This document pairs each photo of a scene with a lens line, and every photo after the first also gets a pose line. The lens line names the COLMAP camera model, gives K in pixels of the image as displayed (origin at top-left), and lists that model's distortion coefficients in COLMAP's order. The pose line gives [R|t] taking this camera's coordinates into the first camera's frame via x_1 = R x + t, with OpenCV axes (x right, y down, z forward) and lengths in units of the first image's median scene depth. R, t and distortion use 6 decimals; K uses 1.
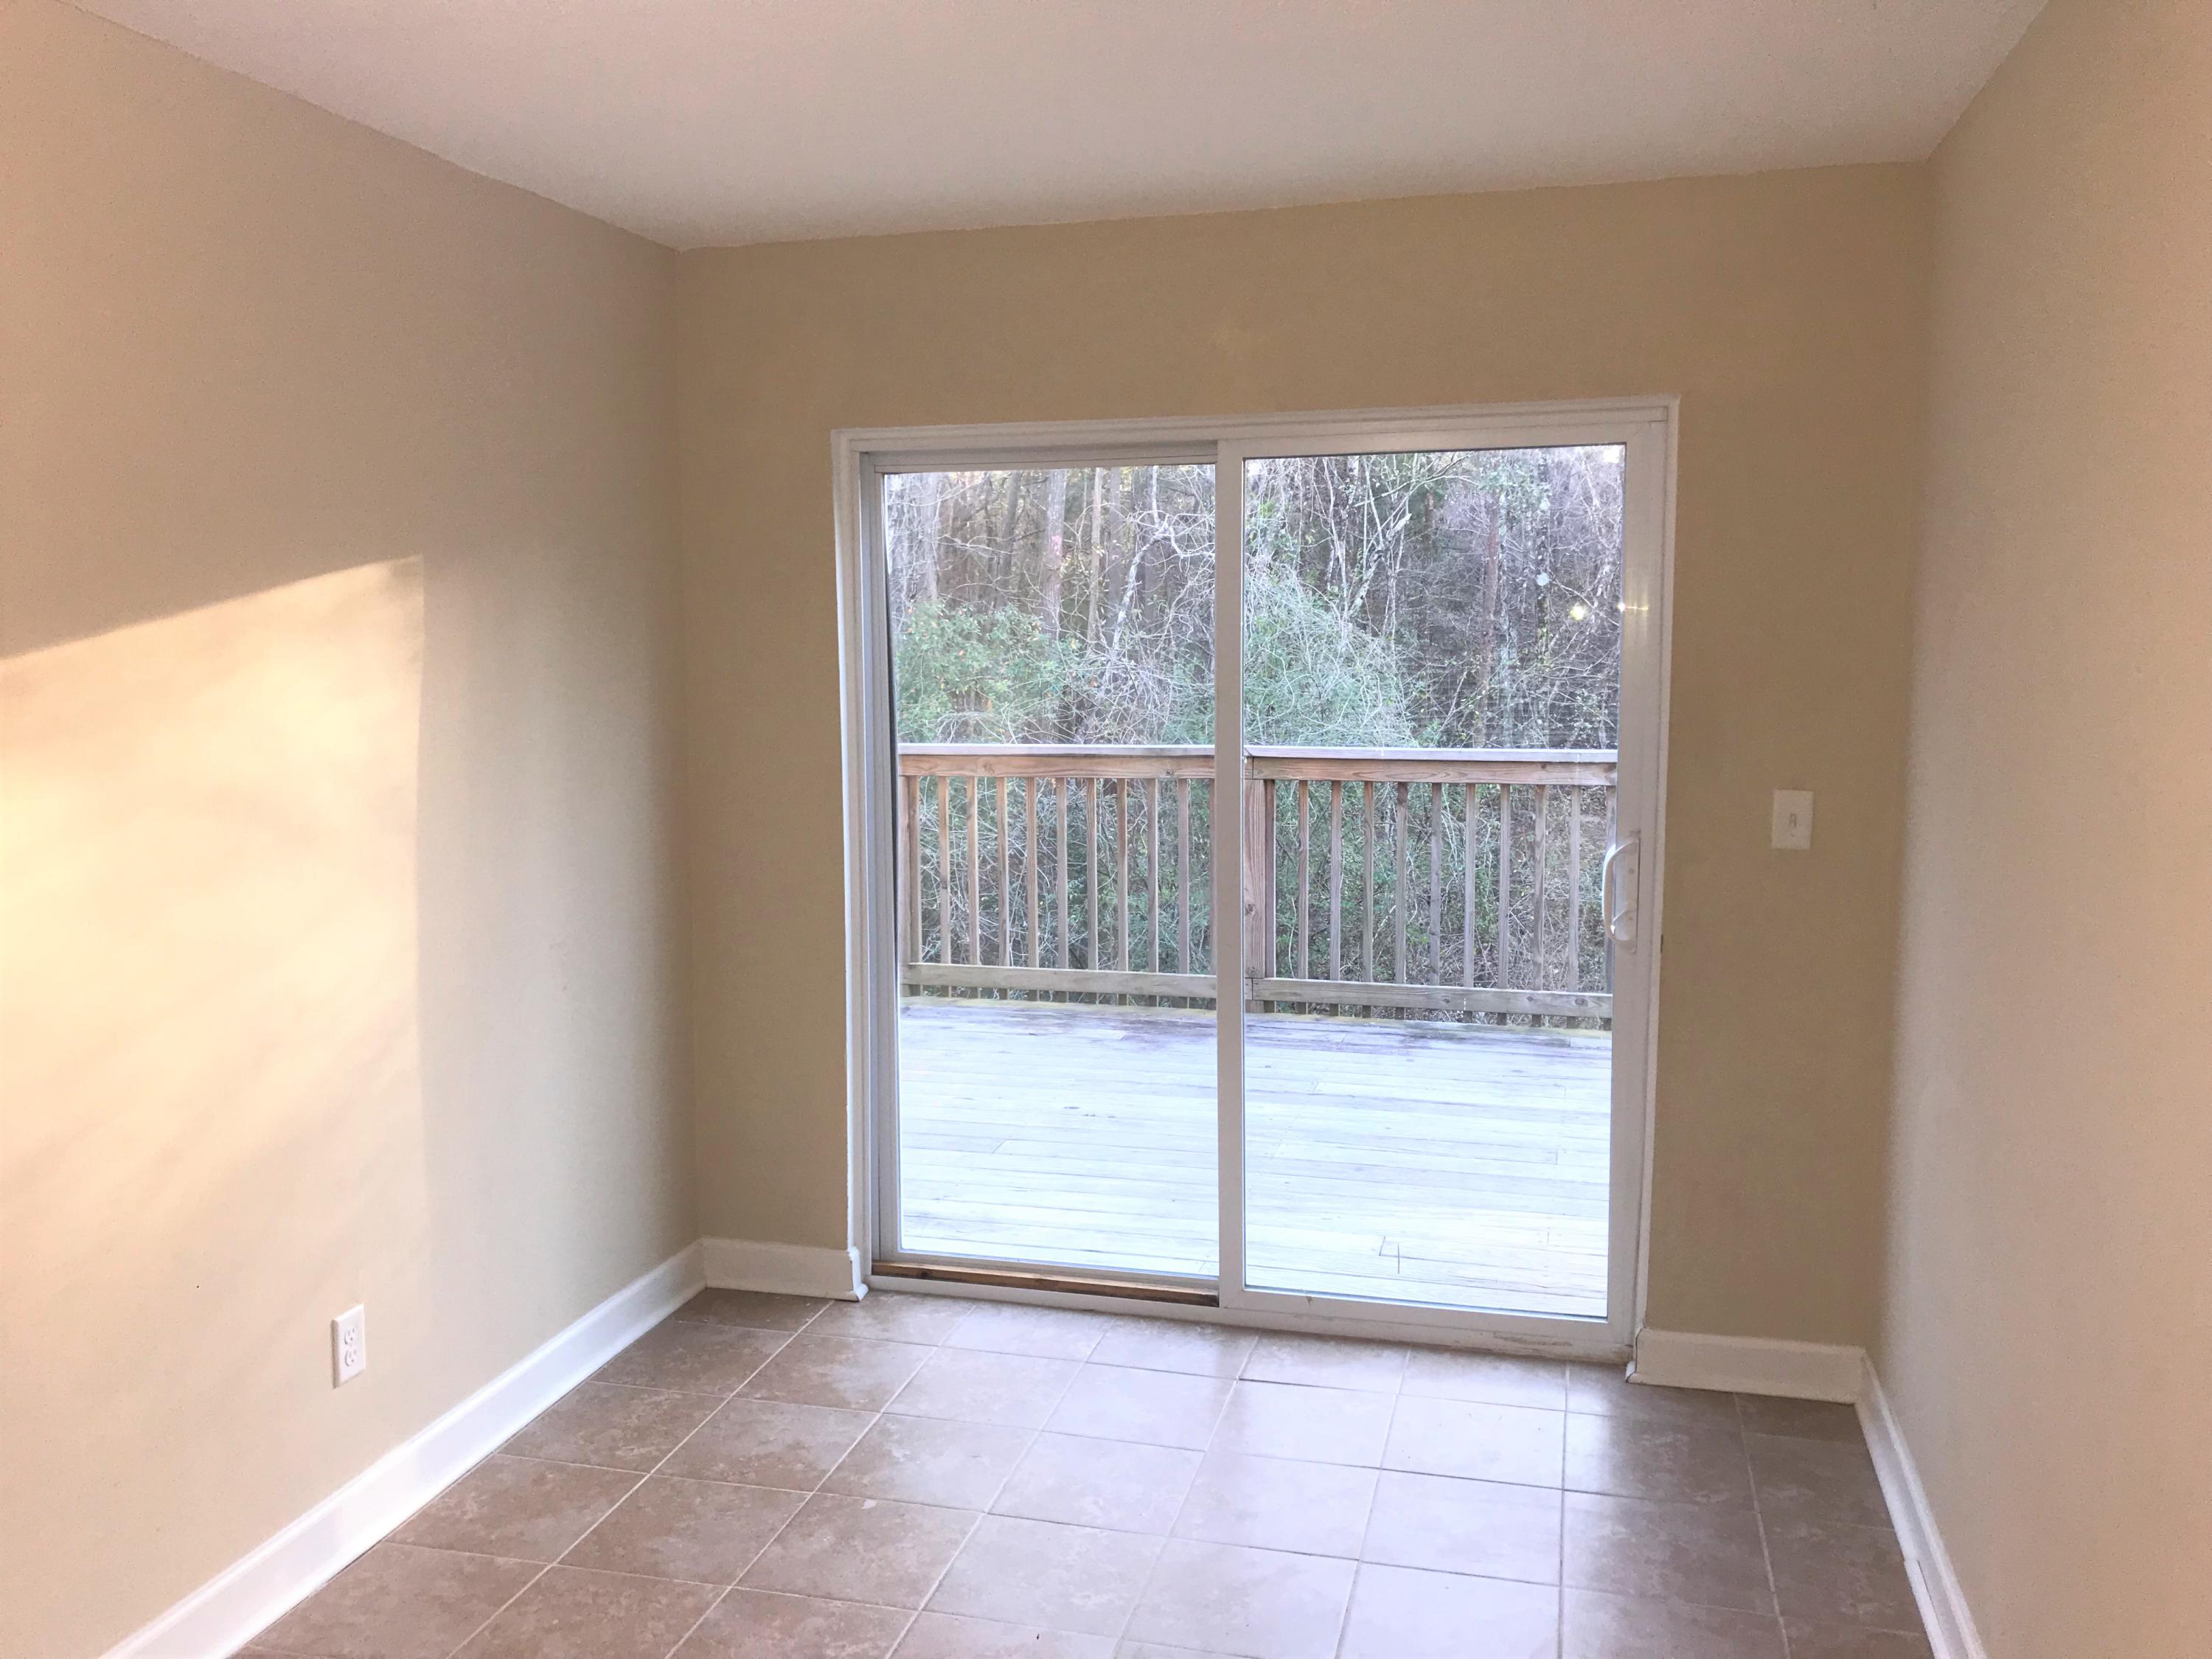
lens RADIAL K [[1817.7, 0, 1101.2], [0, 1817.7, 814.0], [0, 0, 1]] dist [0.094975, -0.218494]
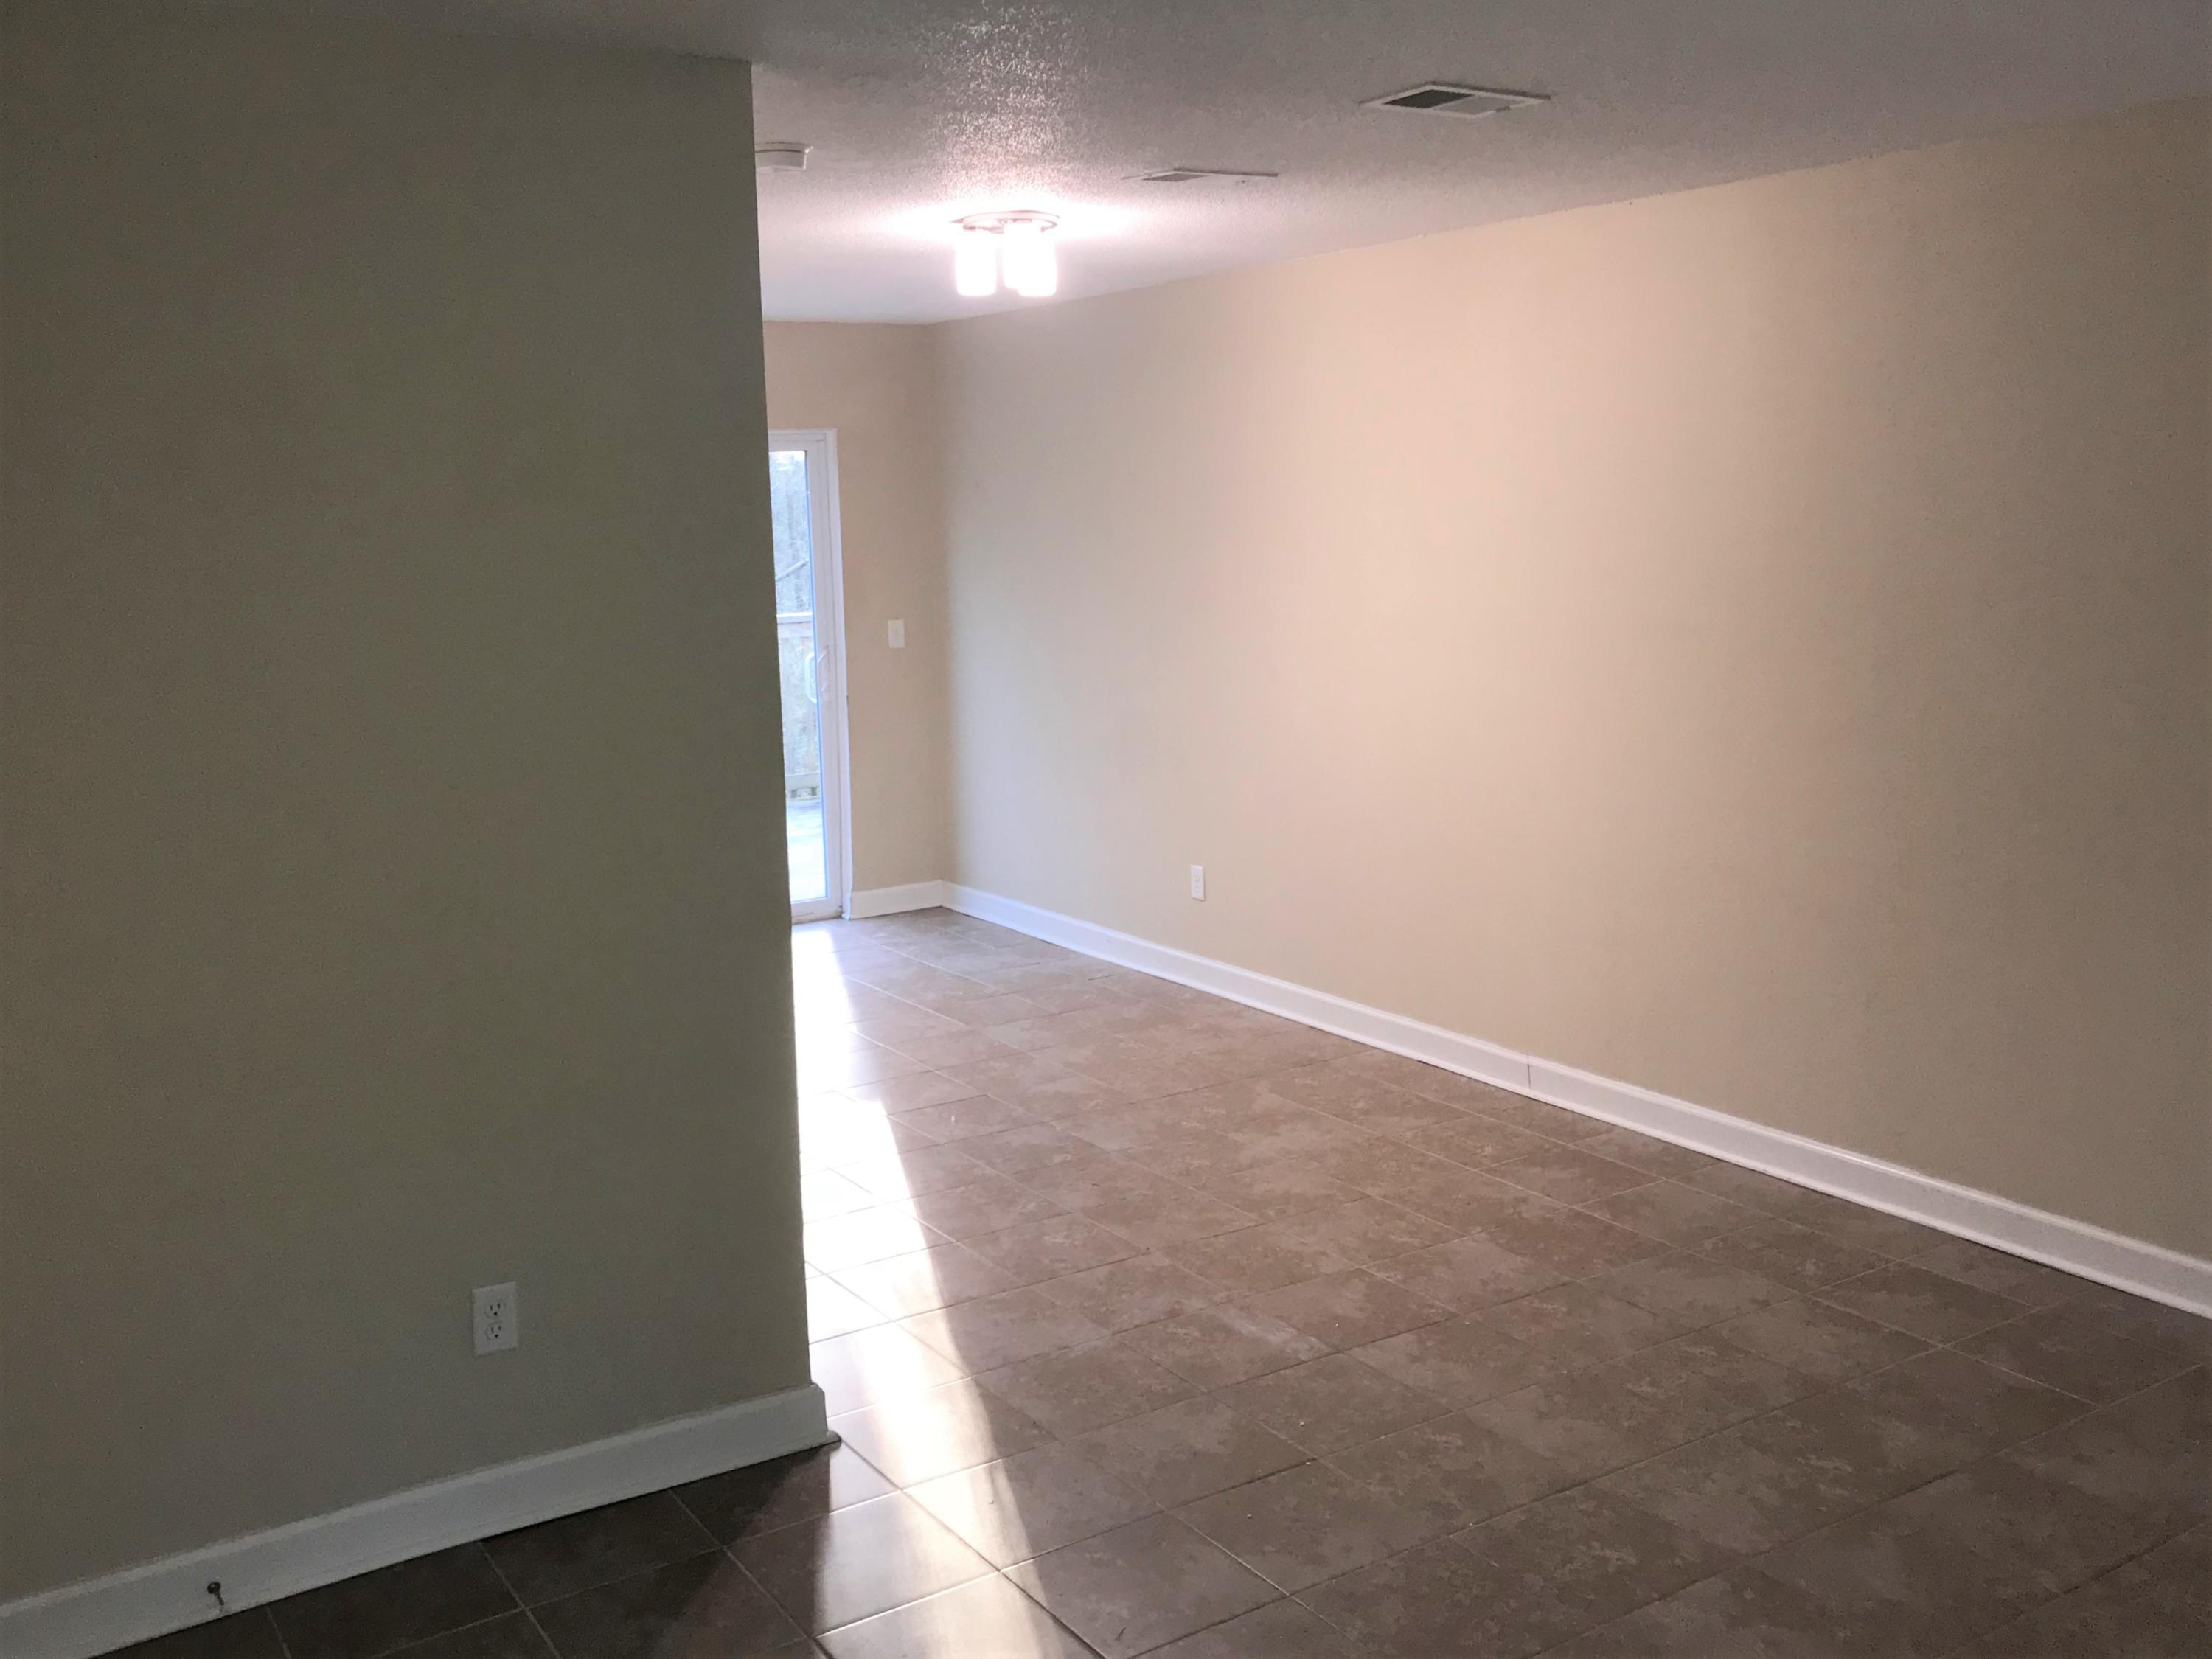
lens RADIAL K [[2034.6, 0, 1103.9], [0, 2034.6, 800.5], [0, 0, 1]] dist [0.232651, -0.601113]
pose [[0.668836, -0.118377, 0.733925, -0.847519], [0.097692, 0.992675, 0.071083, 0.034898], [-0.736963, 0.024156, 0.675501, -0.530358]]
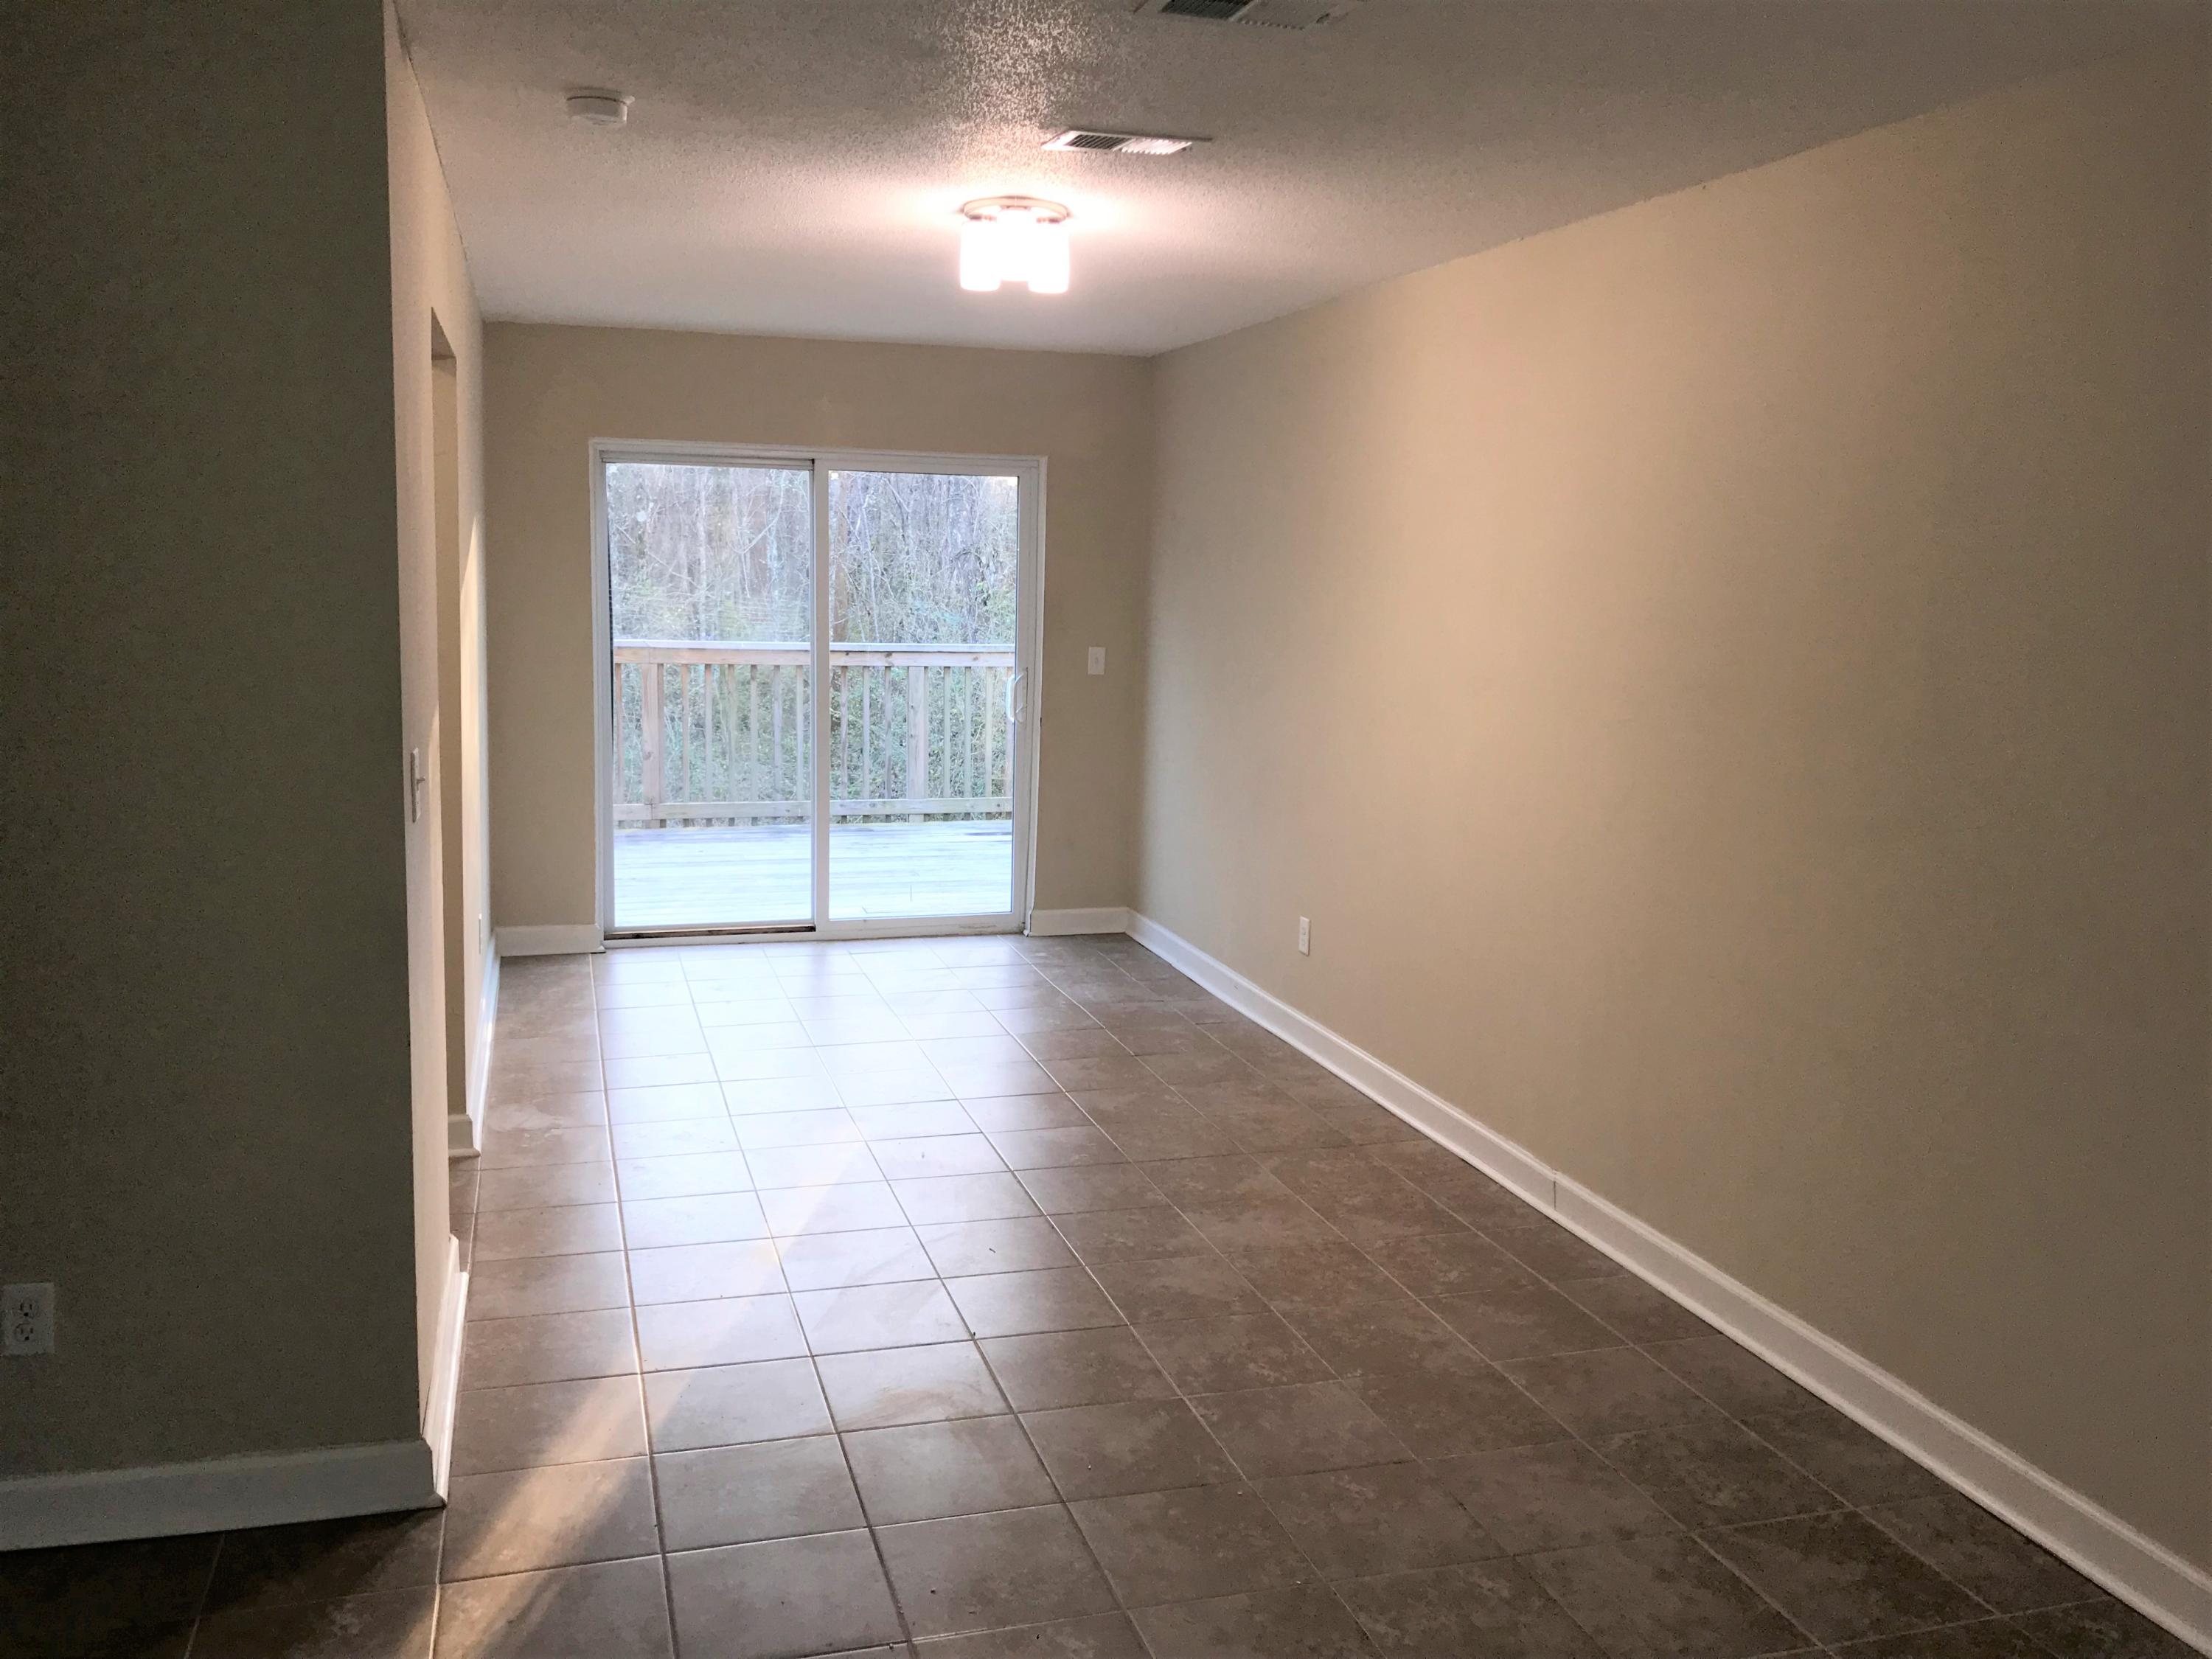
lens RADIAL K [[1818.3, 0, 1081.6], [0, 1818.3, 819.2], [0, 0, 1]] dist [0.127291, -0.191547]
pose [[0.855752, -0.047722, 0.515181, -0.517225], [0.027160, 0.998508, 0.047379, 0.060955], [-0.516673, -0.026552, 0.855771, -0.566316]]
